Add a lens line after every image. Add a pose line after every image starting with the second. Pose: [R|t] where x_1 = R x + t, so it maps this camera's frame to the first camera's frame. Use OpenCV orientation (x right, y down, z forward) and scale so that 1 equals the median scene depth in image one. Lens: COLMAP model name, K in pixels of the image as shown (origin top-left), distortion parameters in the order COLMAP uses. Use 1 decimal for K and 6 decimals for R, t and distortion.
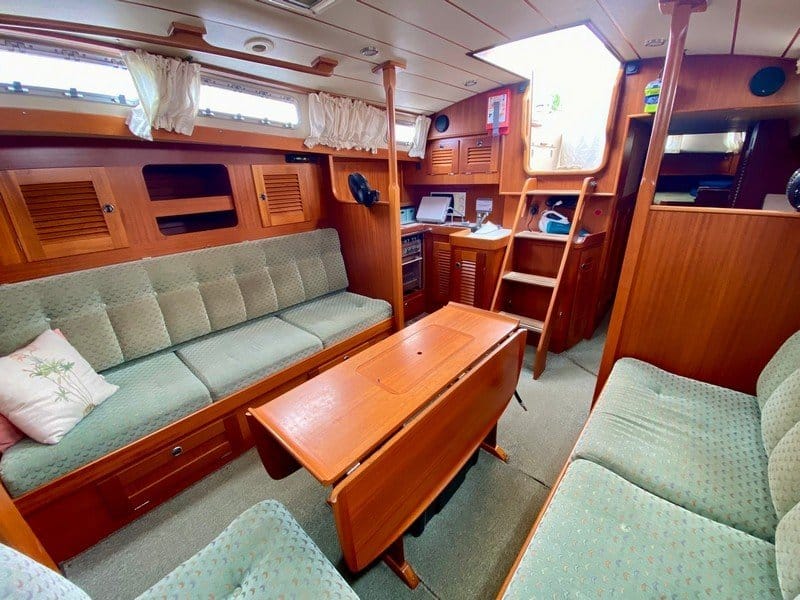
lens RADIAL K [[321.7, 0, 396.9], [0, 321.7, 297.4], [0, 0, 1]] dist [0.000423, -0.001883]
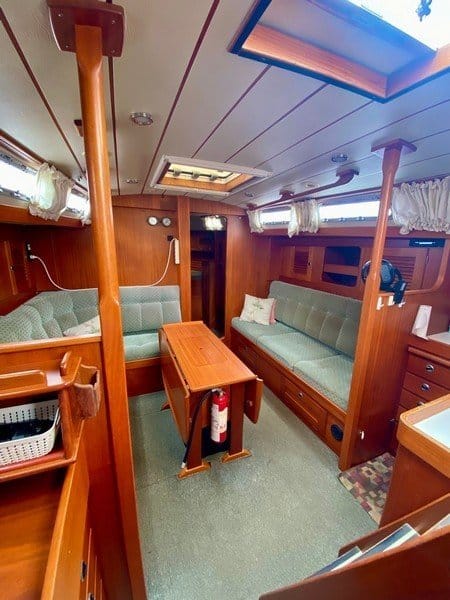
lens RADIAL K [[241.3, 0, 229.2], [0, 241.3, 299.9], [0, 0, 1]] dist [0.000423, -0.001883]
pose [[-0.423276, 0.219436, -0.879025, 0.637861], [-0.334889, 0.863618, 0.376848, -0.354169], [0.841836, 0.453886, -0.292062, 0.784411]]
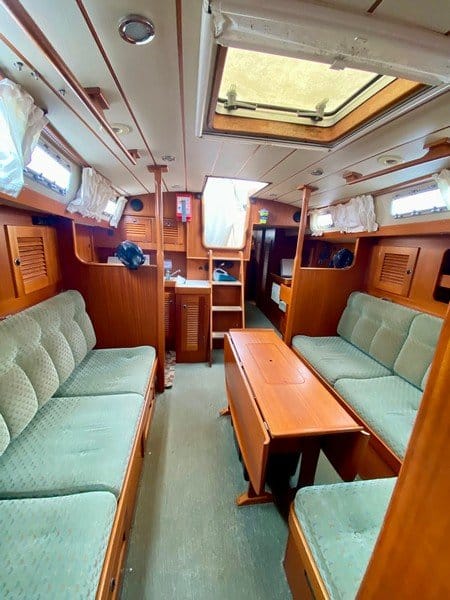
lens RADIAL K [[241.3, 0, 222.0], [0, 241.3, 302.8], [0, 0, 1]] dist [0.000423, -0.001883]
pose [[0.619710, -0.135589, 0.773030, -0.543416], [0.205218, 0.978690, 0.007146, -0.097181], [-0.757526, 0.154211, 0.634329, 0.200281]]
